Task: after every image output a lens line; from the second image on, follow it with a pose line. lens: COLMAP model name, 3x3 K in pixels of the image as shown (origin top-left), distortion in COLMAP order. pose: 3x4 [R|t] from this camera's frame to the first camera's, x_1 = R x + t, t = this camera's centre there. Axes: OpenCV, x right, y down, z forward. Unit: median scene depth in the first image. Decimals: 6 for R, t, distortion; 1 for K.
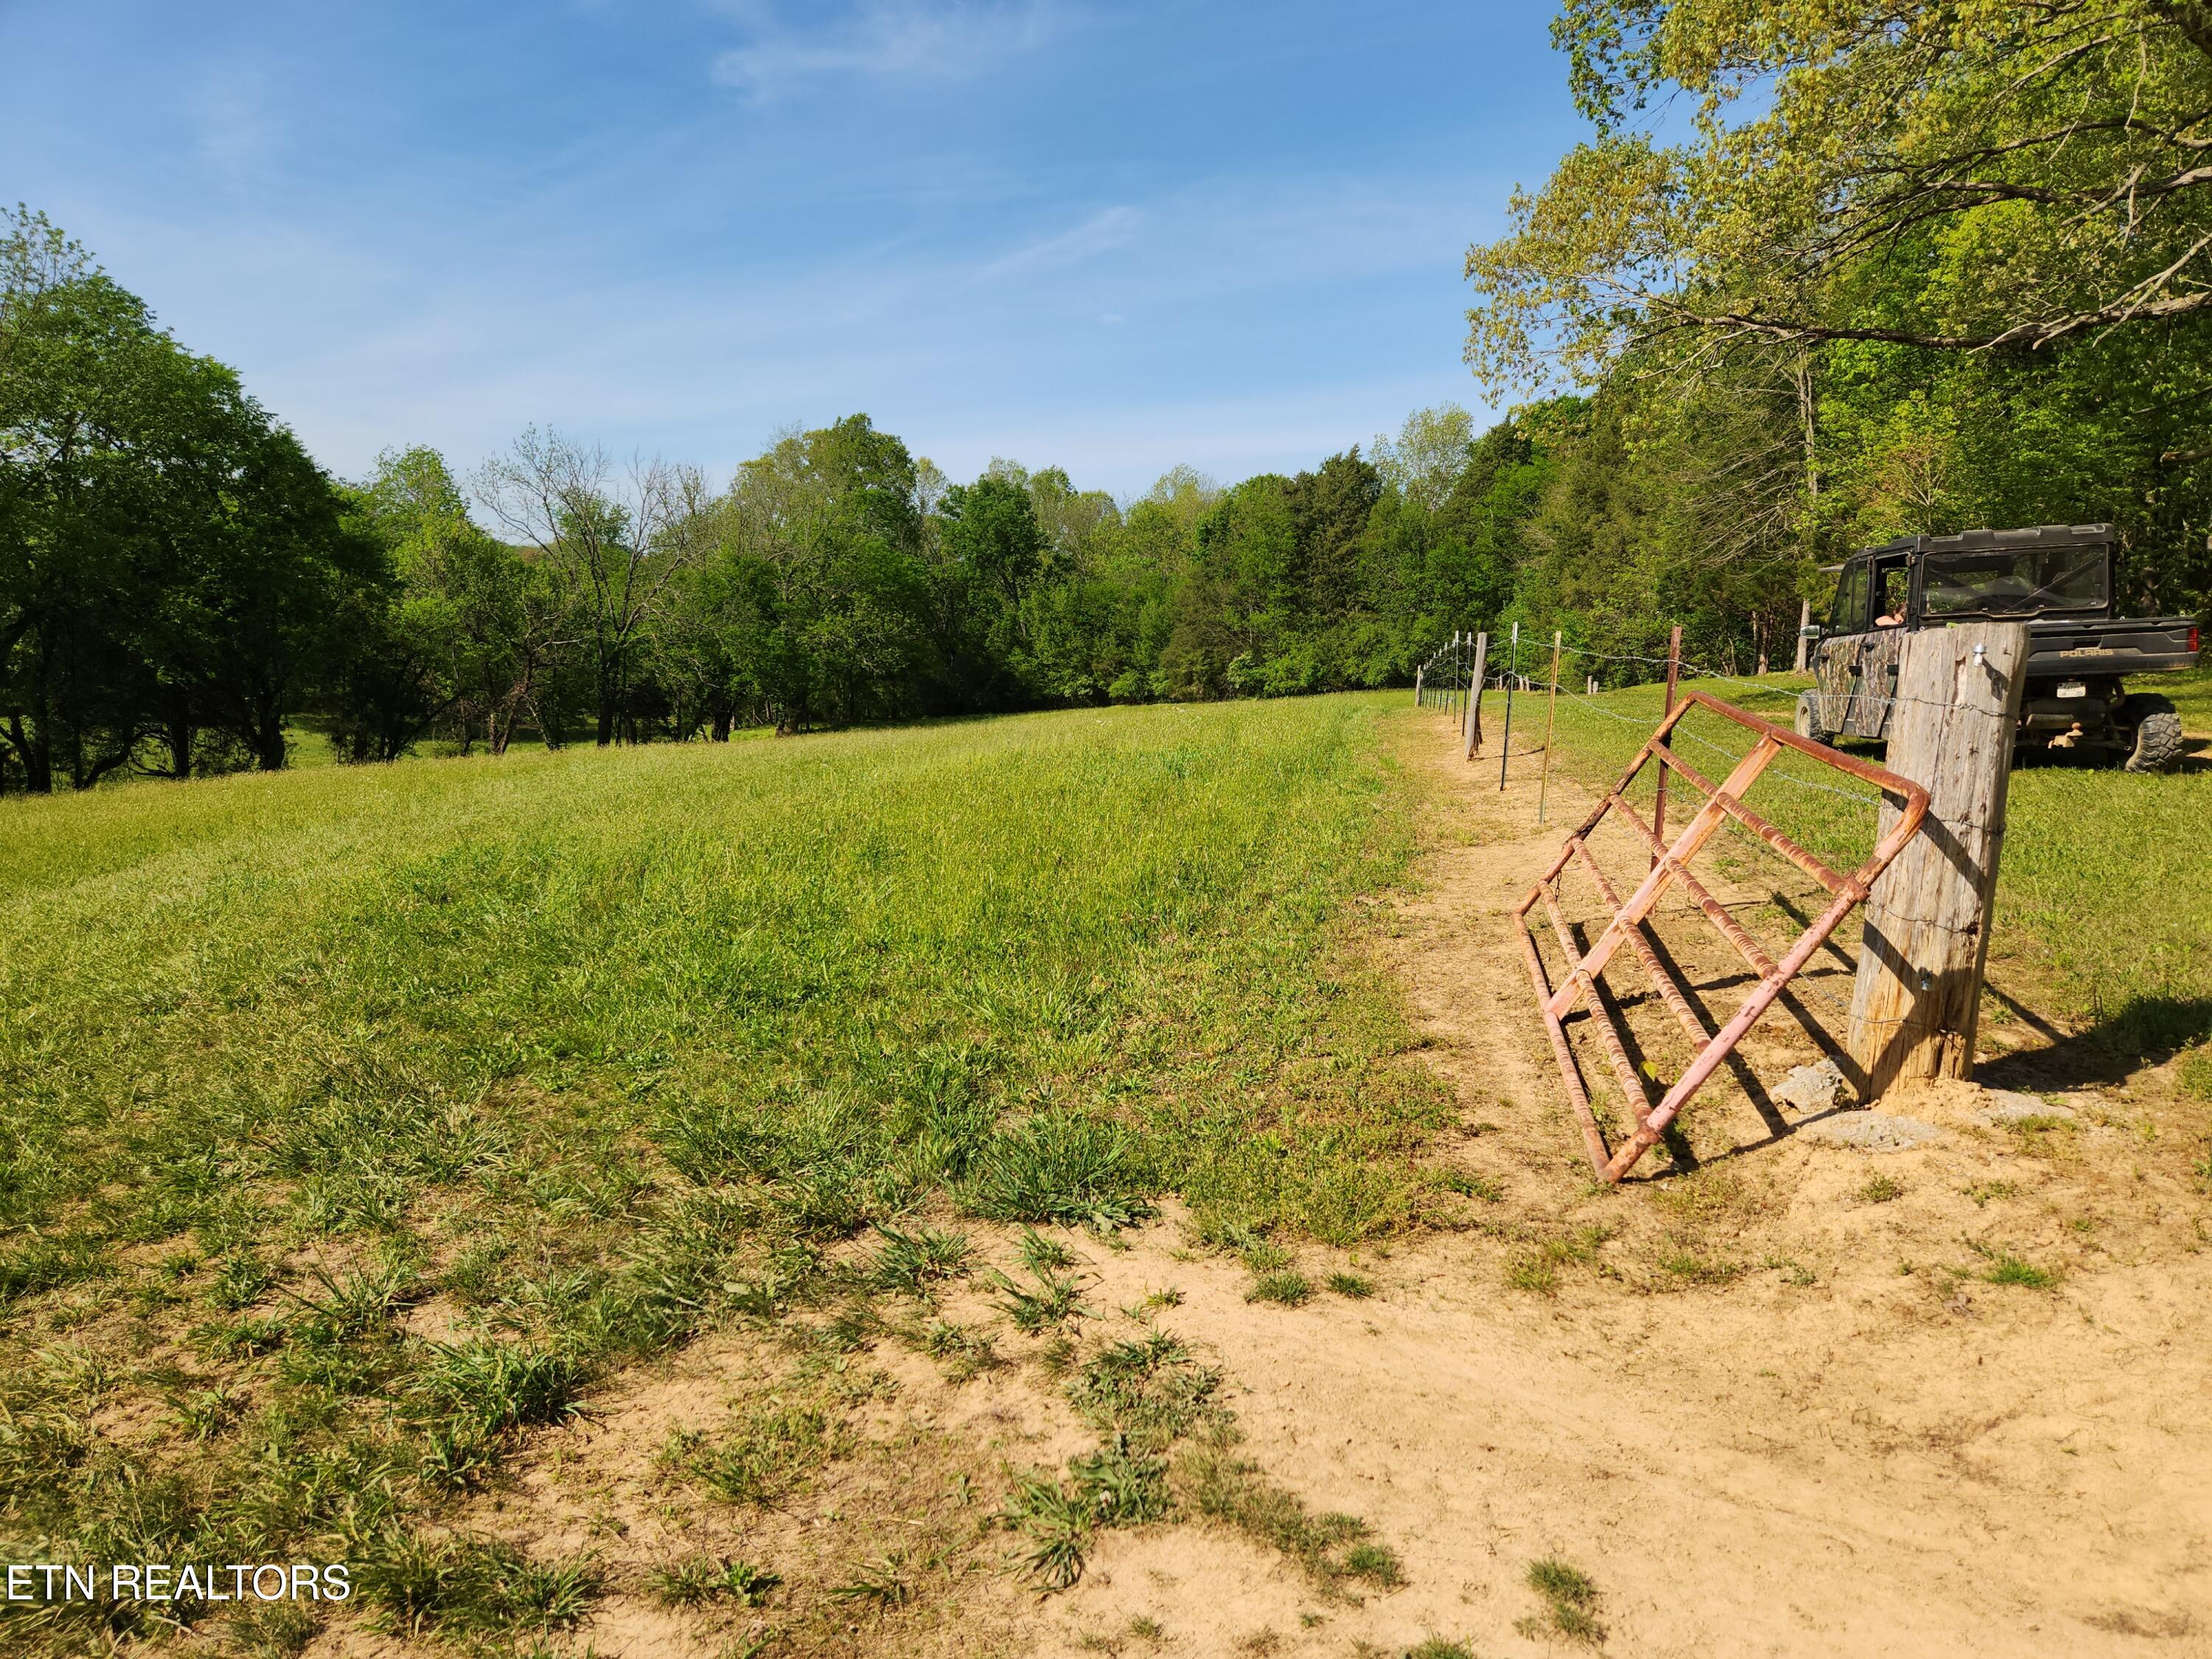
lens RADIAL K [[1452.0, 0, 1105.5], [0, 1452.0, 855.3], [0, 0, 1]] dist [0.082061, -0.075552]
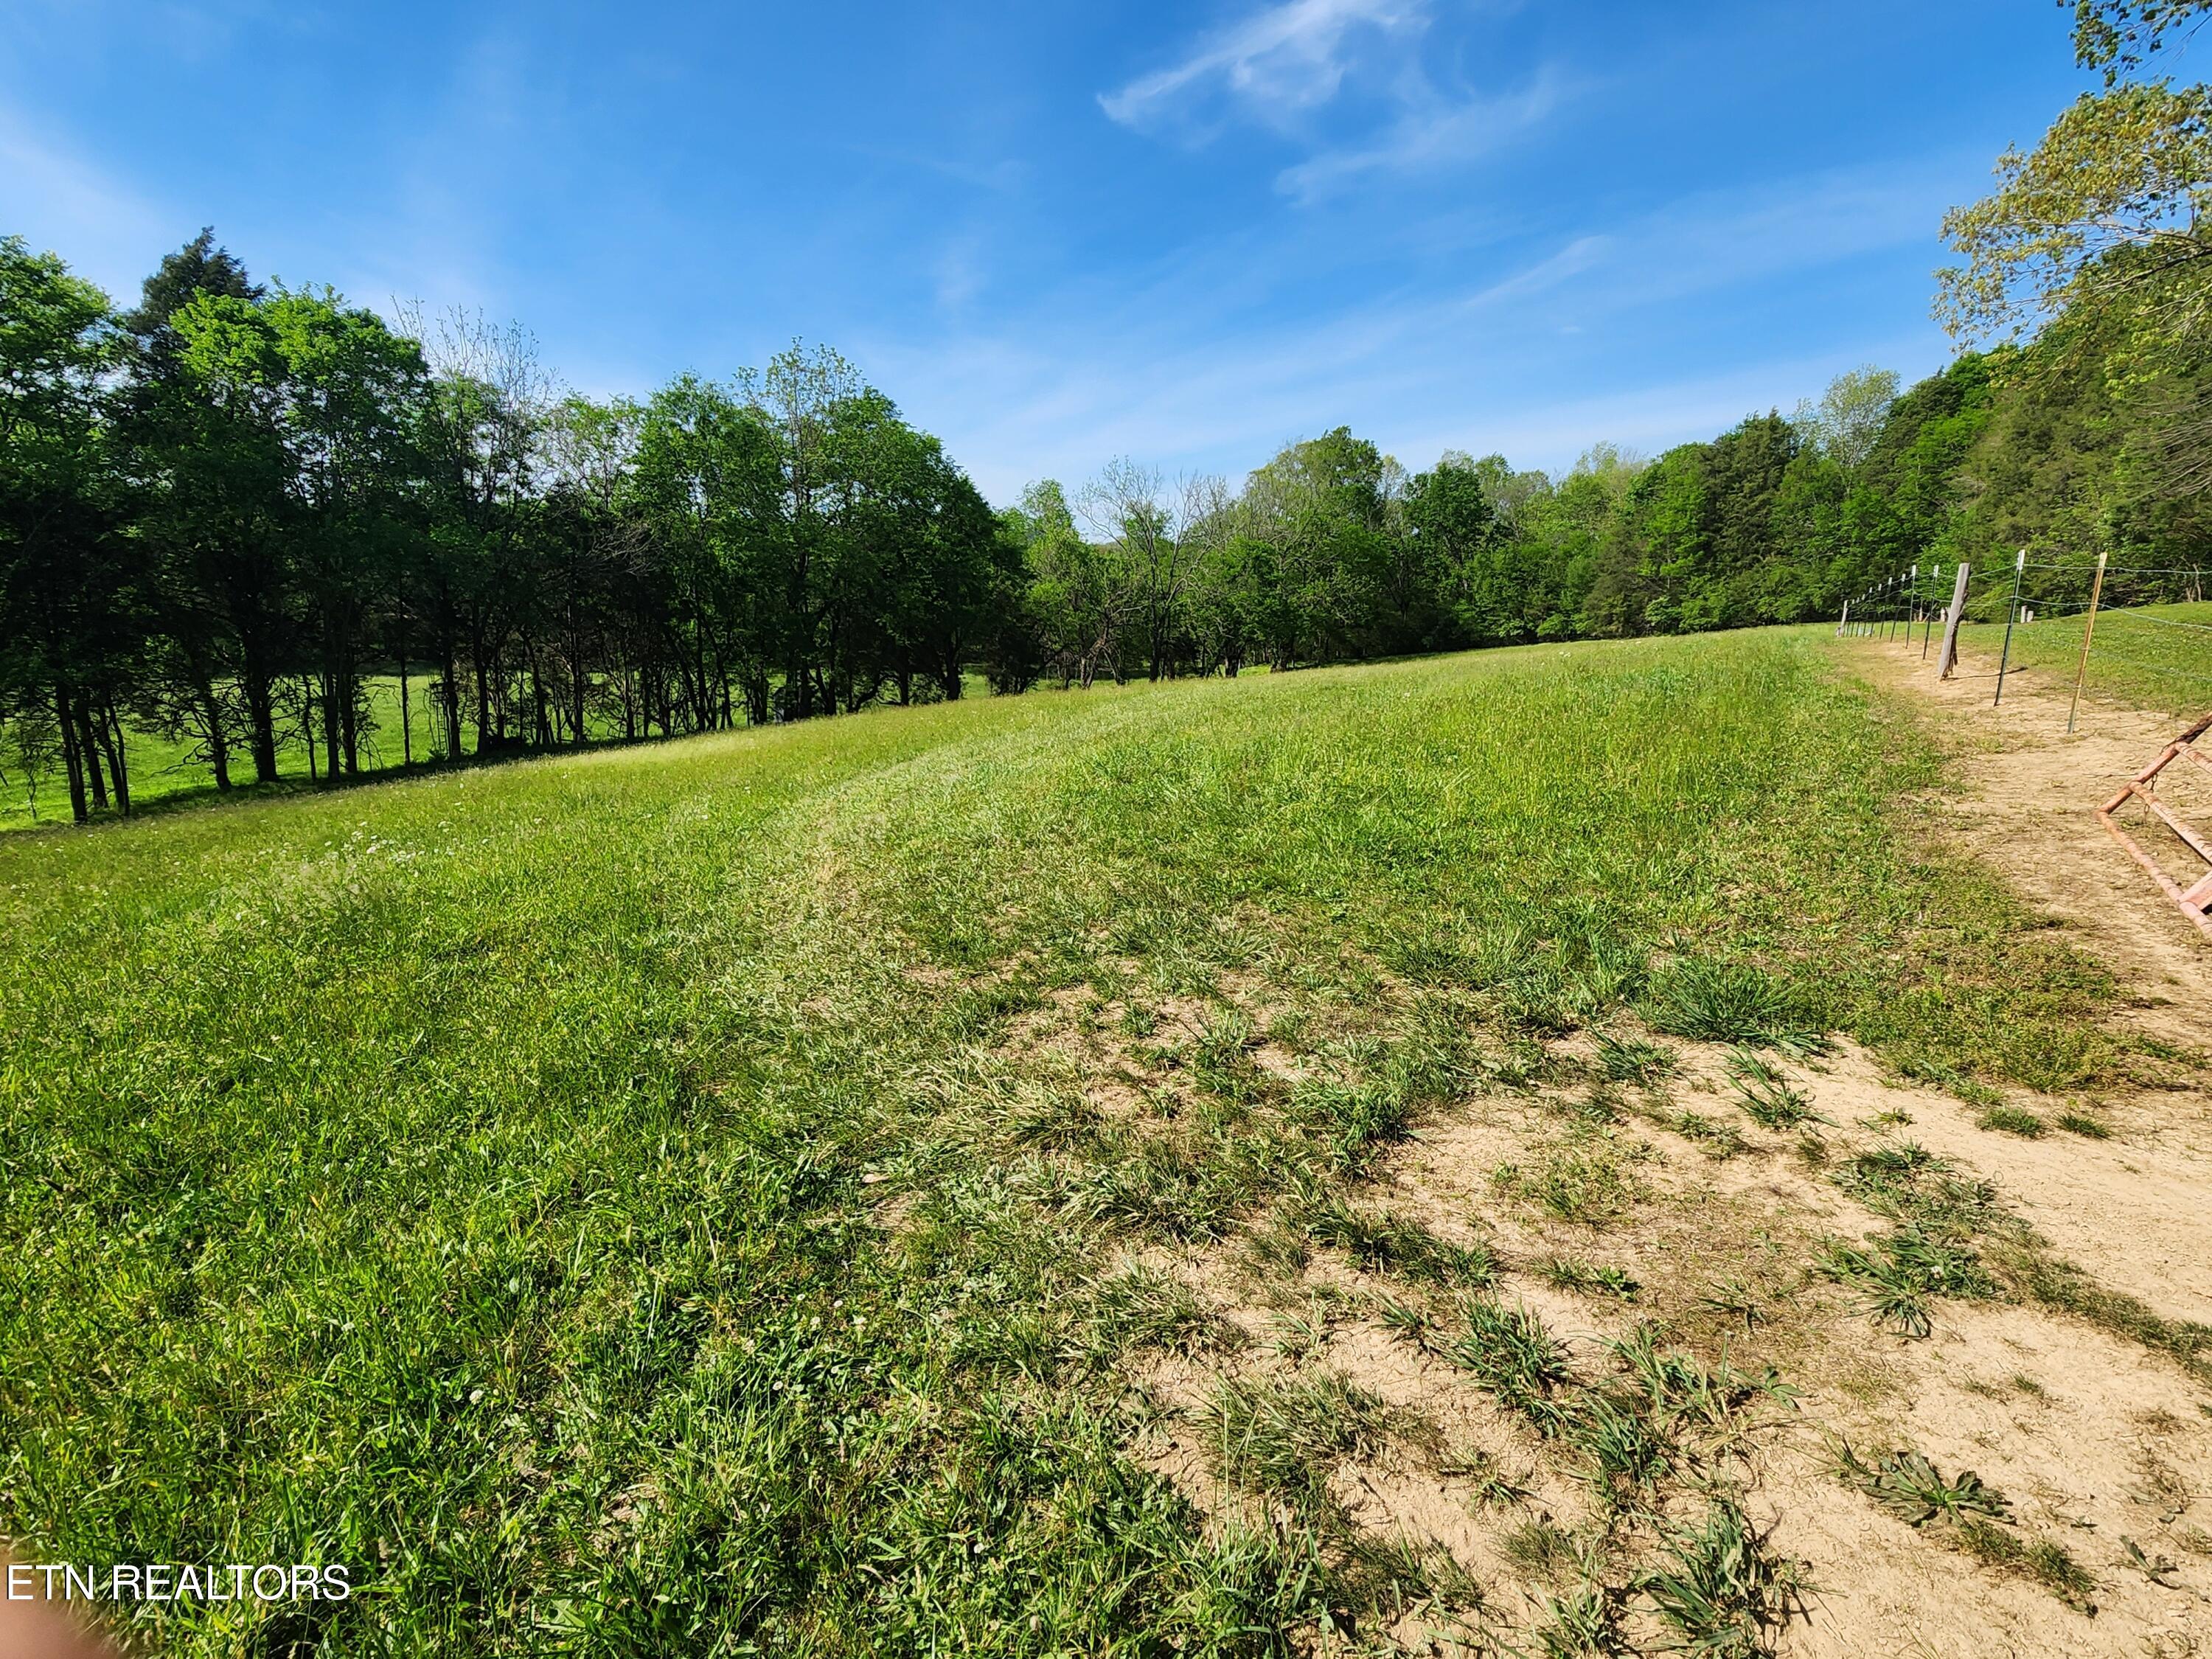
lens RADIAL K [[1074.5, 0, 1094.9], [0, 1074.5, 832.2], [0, 0, 1]] dist [0.005955, -0.001251]
pose [[0.933639, 0.037724, -0.356224, -0.159156], [-0.014617, 0.997623, 0.067336, 0.014795], [0.357917, -0.057661, 0.931971, -0.018956]]
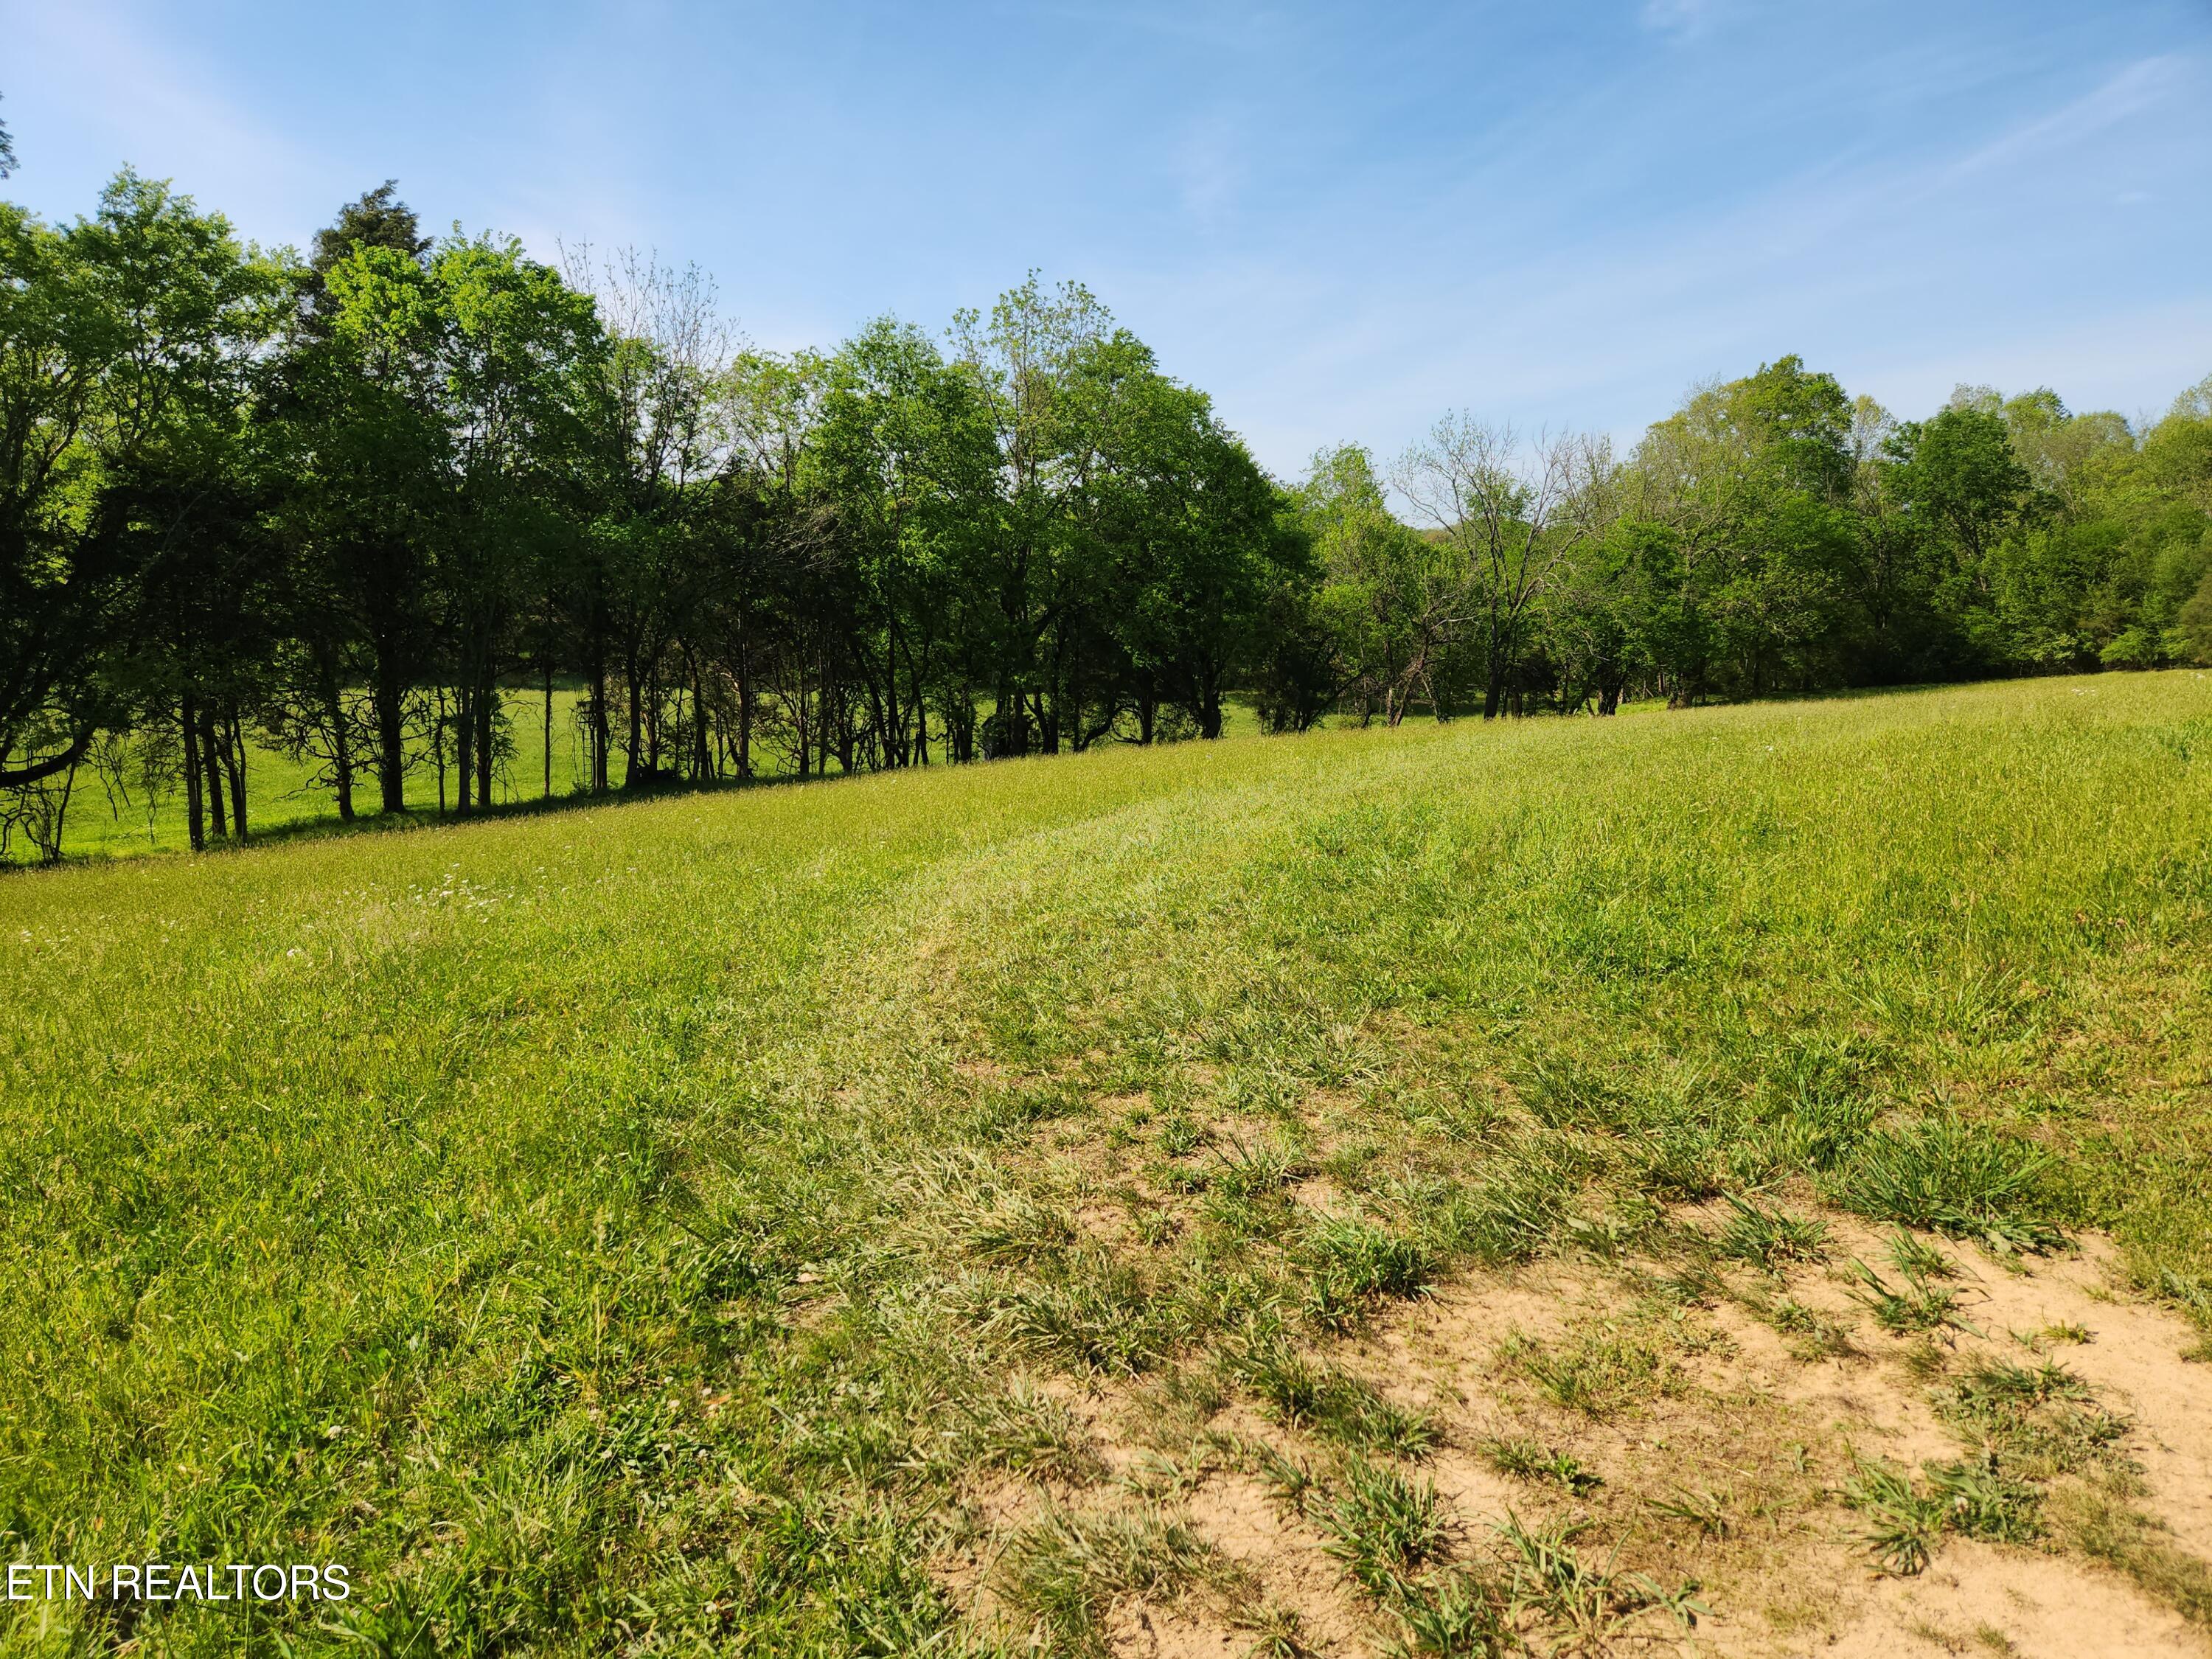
lens RADIAL K [[1463.7, 0, 1110.2], [0, 1463.7, 846.6], [0, 0, 1]] dist [0.086171, -0.080425]
pose [[0.836042, 0.057355, -0.545659, 0.020075], [-0.051809, 0.998330, 0.025556, 0.009865], [0.546214, 0.006904, 0.837617, -0.047217]]
